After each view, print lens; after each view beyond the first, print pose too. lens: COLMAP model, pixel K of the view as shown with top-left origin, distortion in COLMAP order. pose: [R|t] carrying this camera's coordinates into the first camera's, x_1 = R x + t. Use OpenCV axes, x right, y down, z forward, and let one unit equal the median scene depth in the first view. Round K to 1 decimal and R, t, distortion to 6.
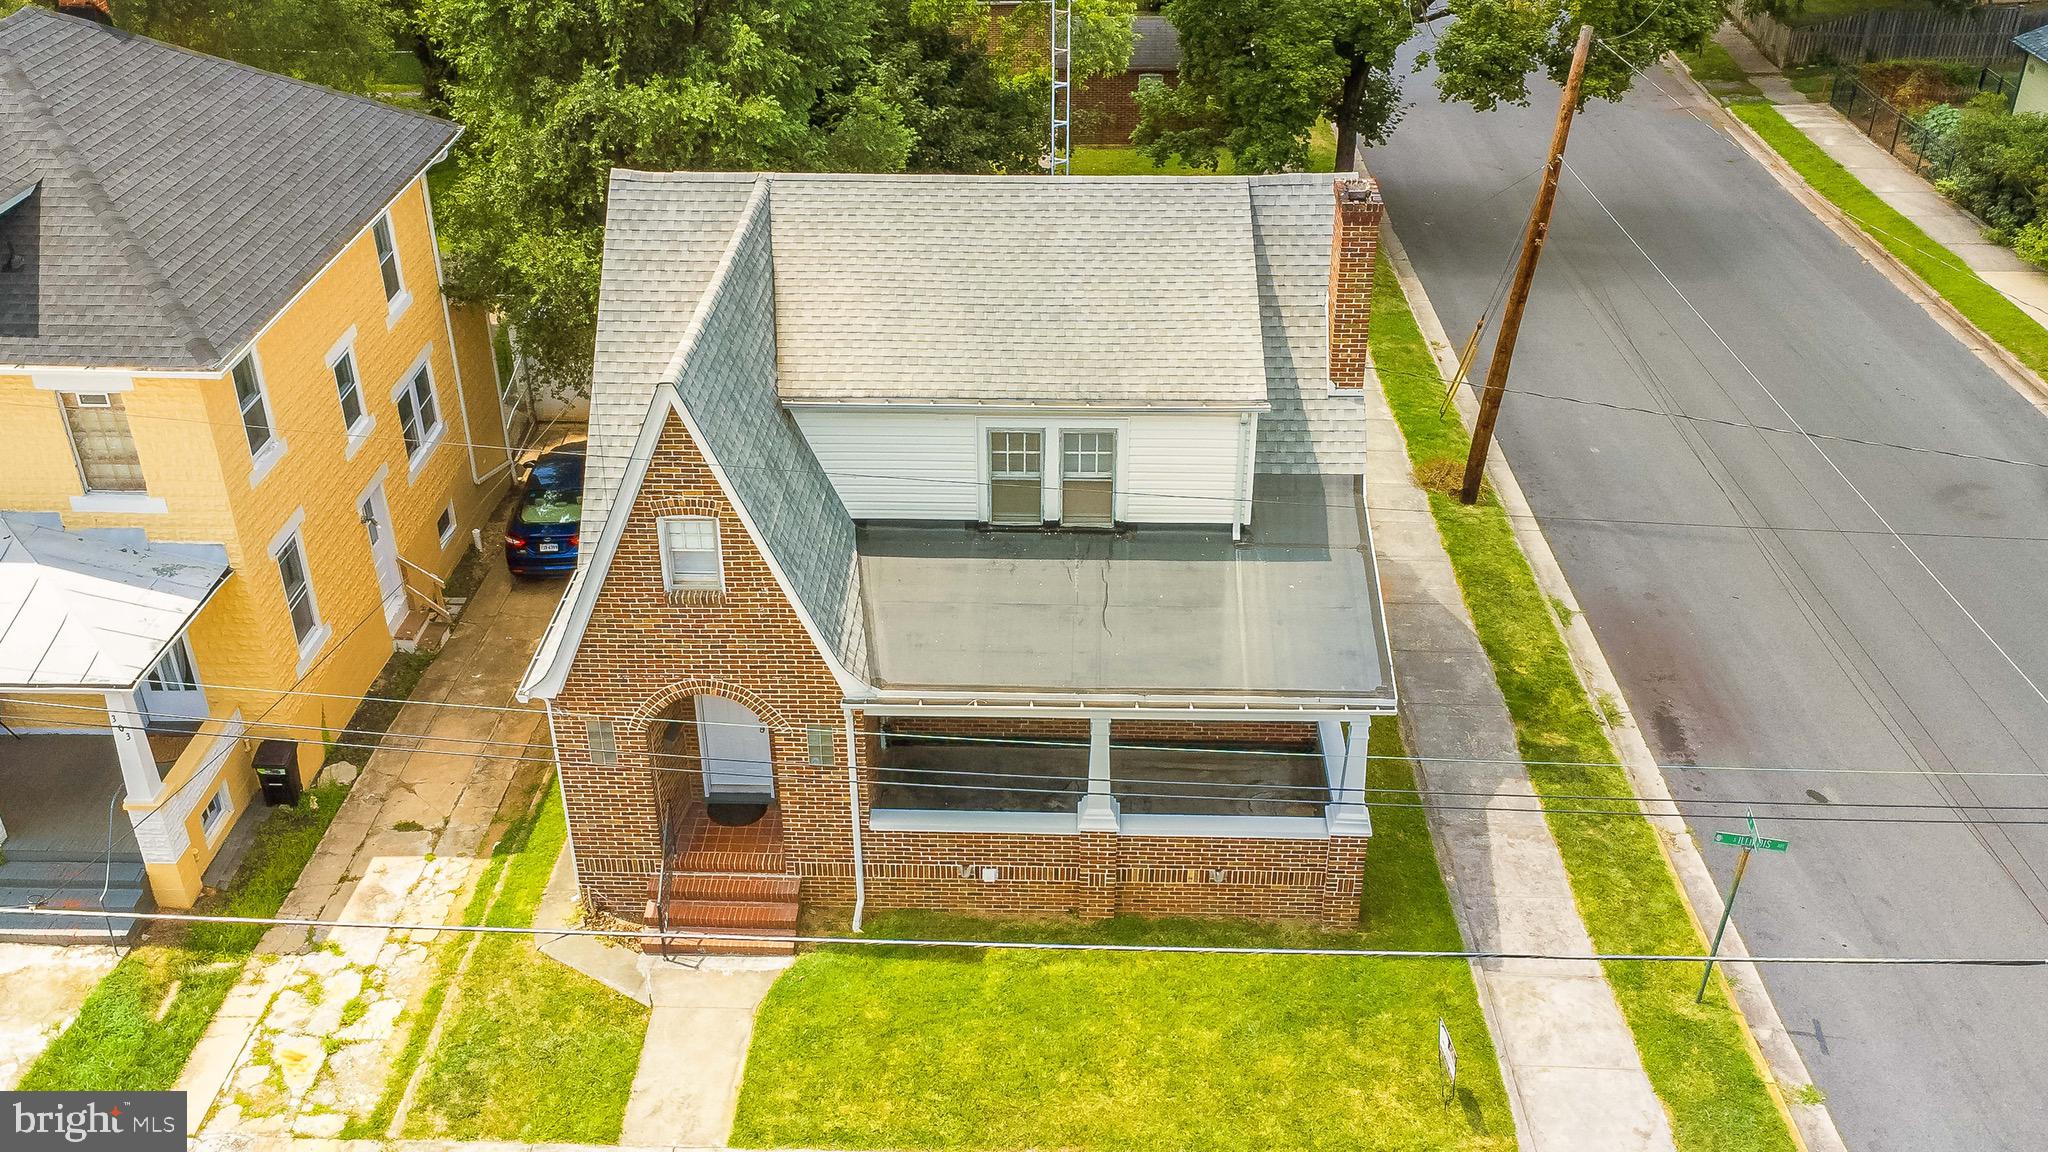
lens RADIAL K [[1811.8, 0, 1024.0], [0, 1811.8, 576.0], [0, 0, 1]] dist [0.012220, 0.013133]
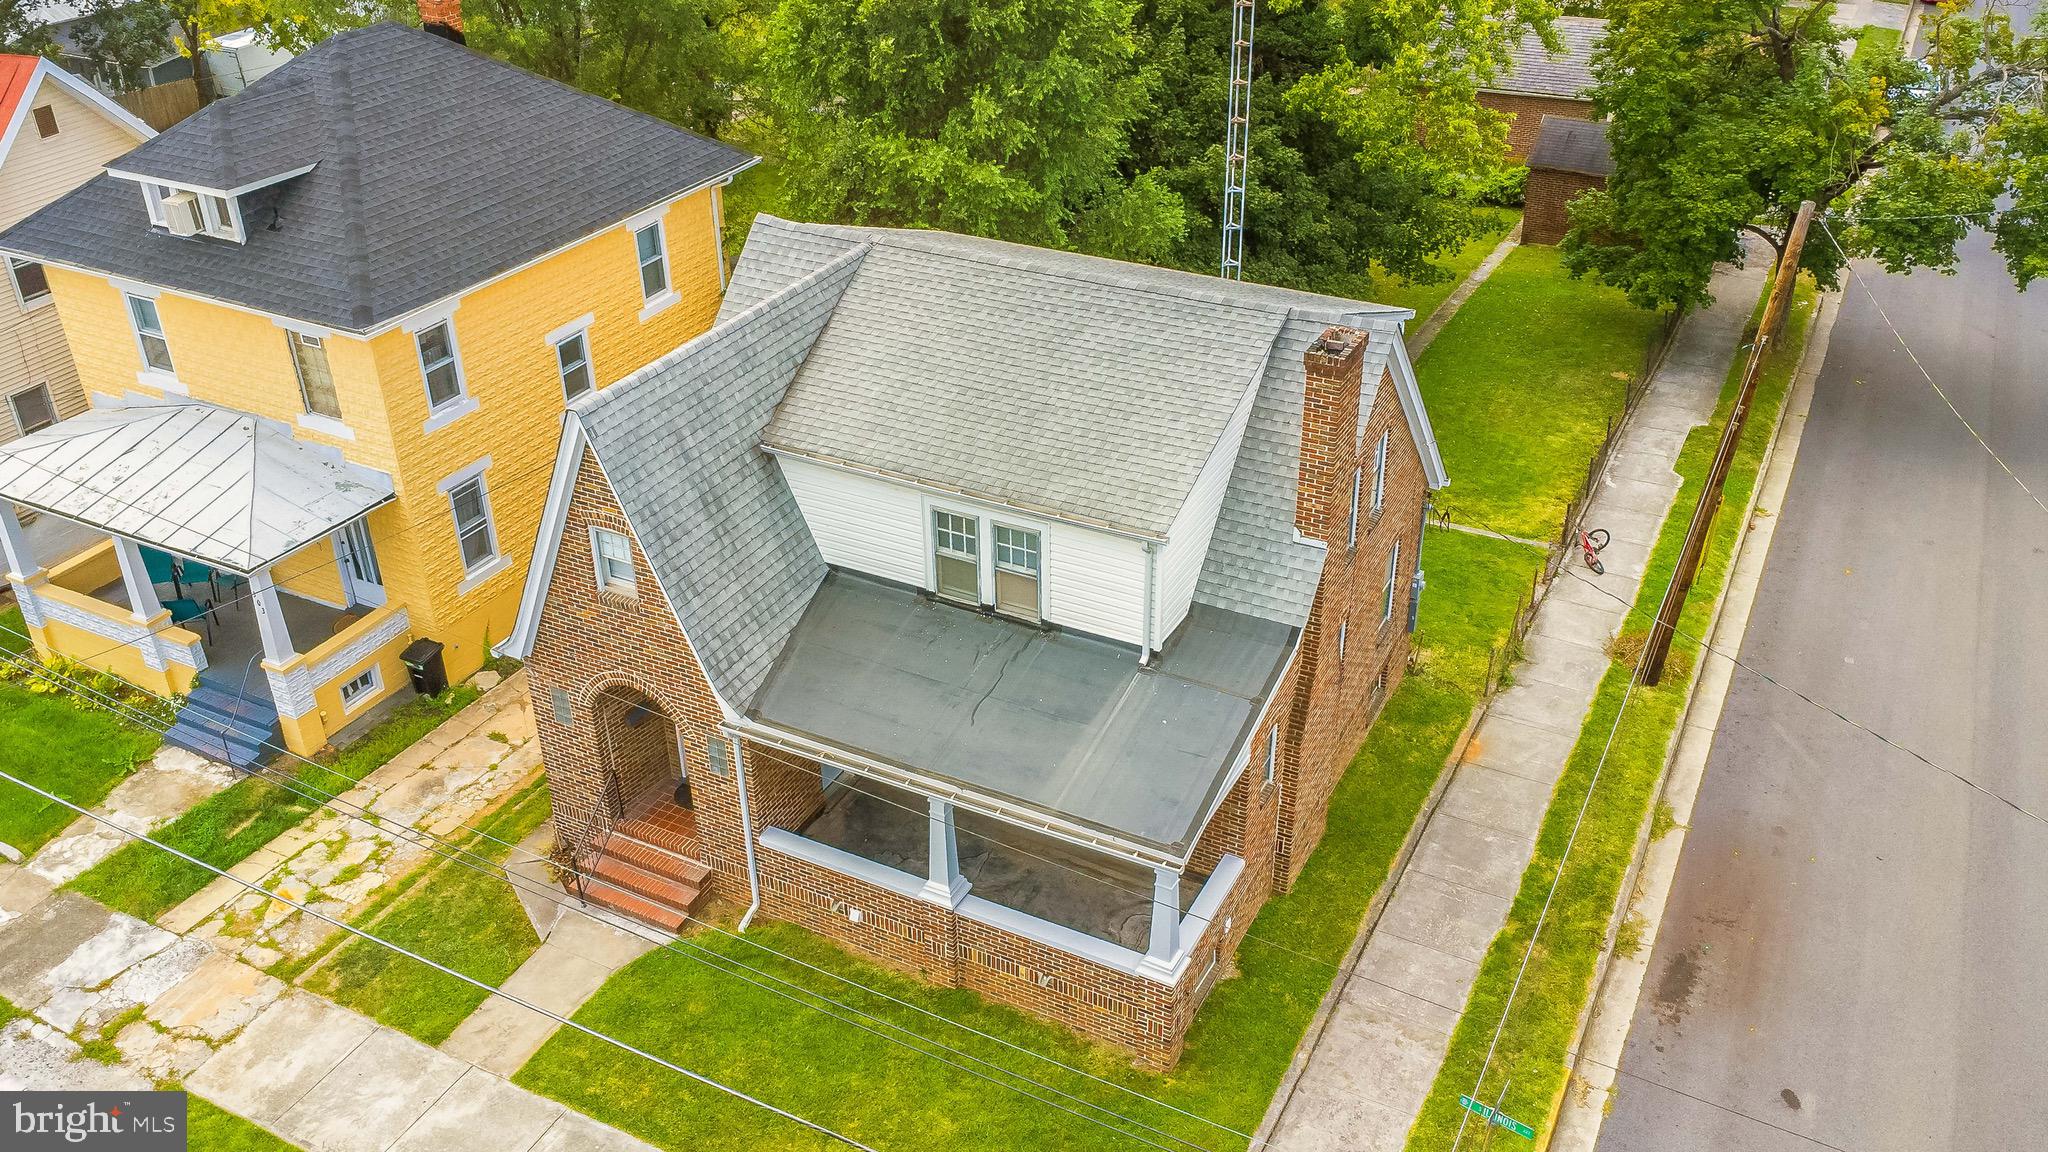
lens RADIAL K [[1692.5, 0, 1127.9], [0, 1692.5, 587.3], [0, 0, 1]] dist [0.014961, 0.006582]
pose [[0.909050, 0.215780, -0.356466, 0.439244], [-0.214323, 0.975767, 0.044101, -0.101534], [0.357344, 0.036308, 0.933267, 0.119311]]
